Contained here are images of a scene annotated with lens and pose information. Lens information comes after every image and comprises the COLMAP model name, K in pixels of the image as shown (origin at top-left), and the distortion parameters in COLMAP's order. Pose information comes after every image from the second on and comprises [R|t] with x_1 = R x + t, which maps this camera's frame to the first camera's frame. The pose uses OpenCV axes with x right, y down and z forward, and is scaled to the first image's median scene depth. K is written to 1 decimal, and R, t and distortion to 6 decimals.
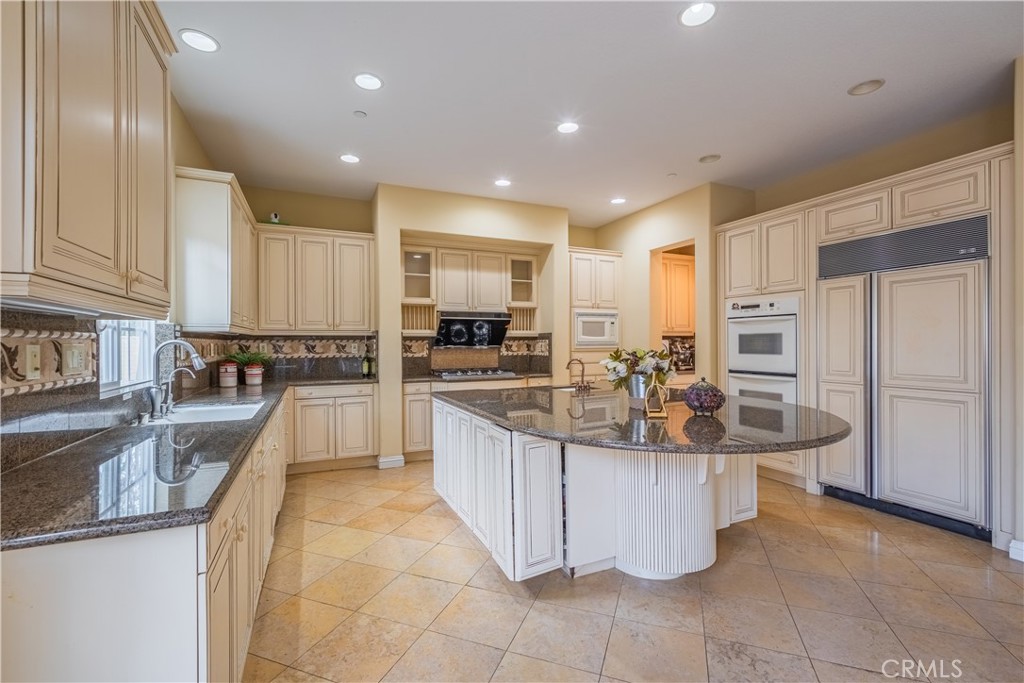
lens RADIAL K [[449.0, 0, 510.1], [0, 449.0, 342.6], [0, 0, 1]] dist [0.002887, -0.000973]
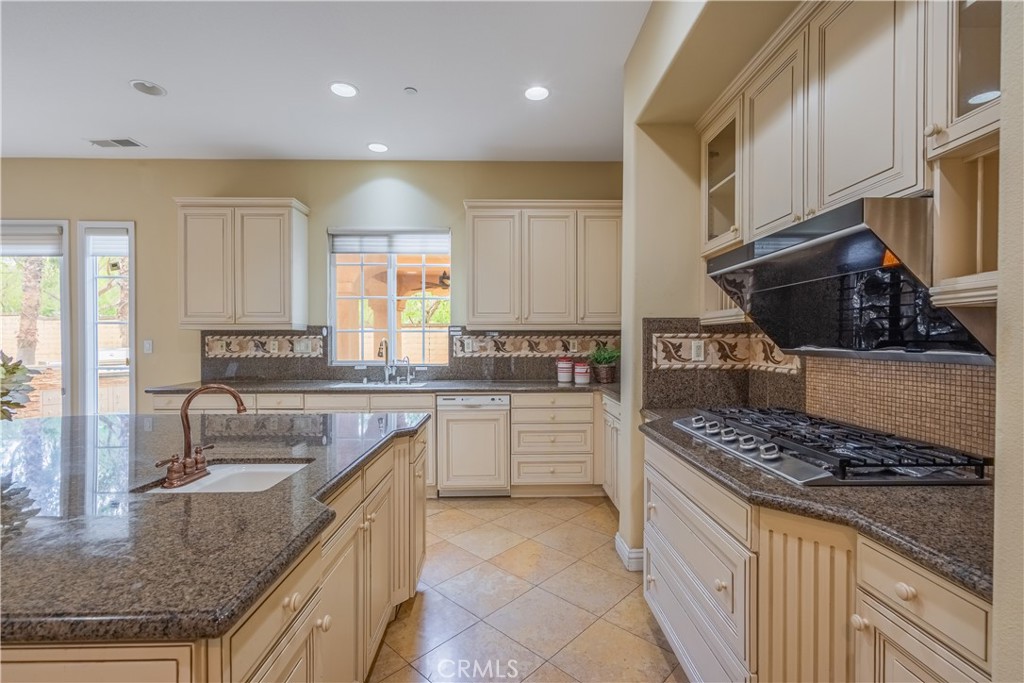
lens RADIAL K [[449.0, 0, 501.0], [0, 449.0, 343.8], [0, 0, 1]] dist [0.002887, -0.000973]
pose [[-0.408270, 0.010904, -0.912796, 0.308968], [0.004617, 0.999941, 0.009880, 0.000417], [0.912849, -0.000181, -0.408297, 1.083289]]
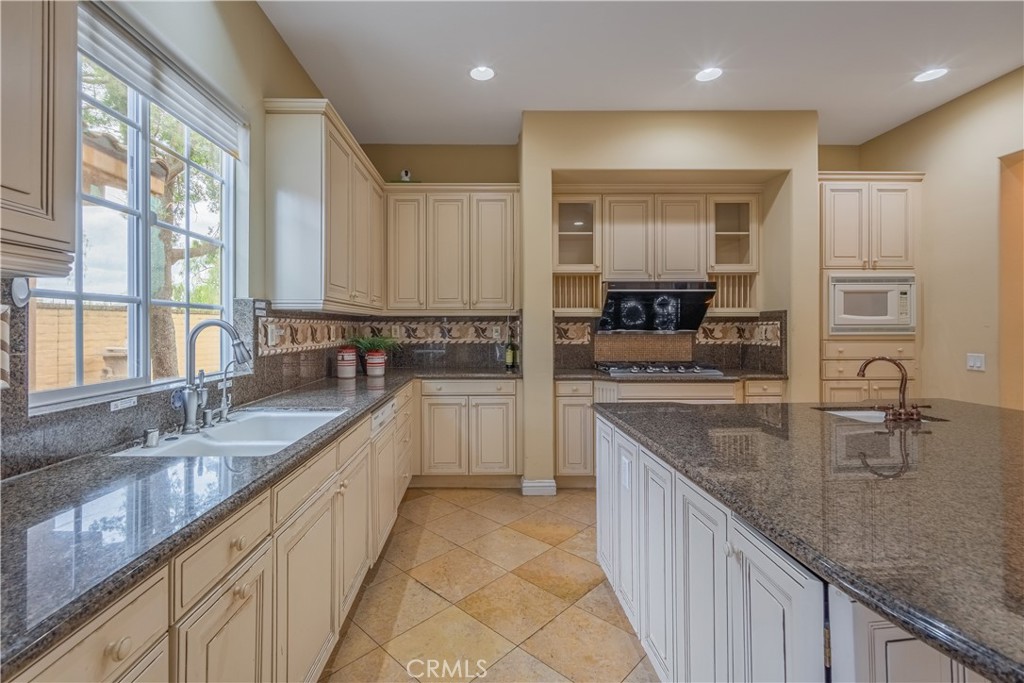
lens RADIAL K [[449.0, 0, 483.8], [0, 449.0, 327.2], [0, 0, 1]] dist [0.002887, -0.000973]
pose [[0.913847, 0.003577, -0.406043, -0.048082], [-0.002708, 0.999993, 0.002716, 0.001811], [0.406050, -0.001383, 0.913850, 0.287857]]
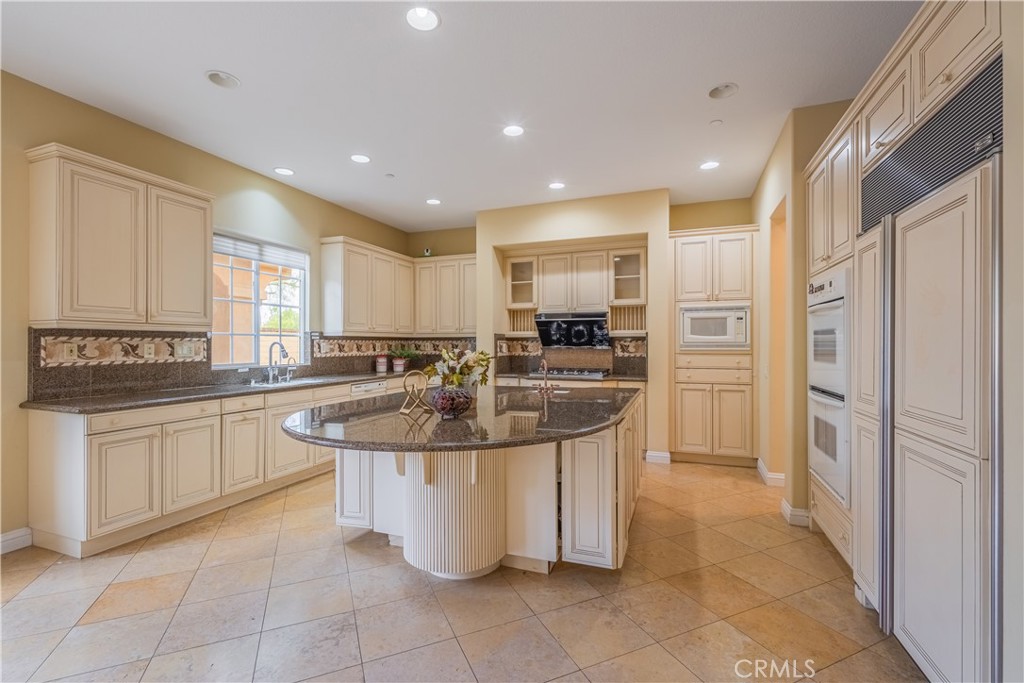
lens RADIAL K [[449.0, 0, 516.3], [0, 449.0, 343.9], [0, 0, 1]] dist [0.002887, -0.000973]
pose [[0.702180, 0.003943, -0.711988, 0.642850], [-0.001393, 0.999990, 0.004165, -0.002285], [0.711998, -0.001932, 0.702179, 0.220516]]
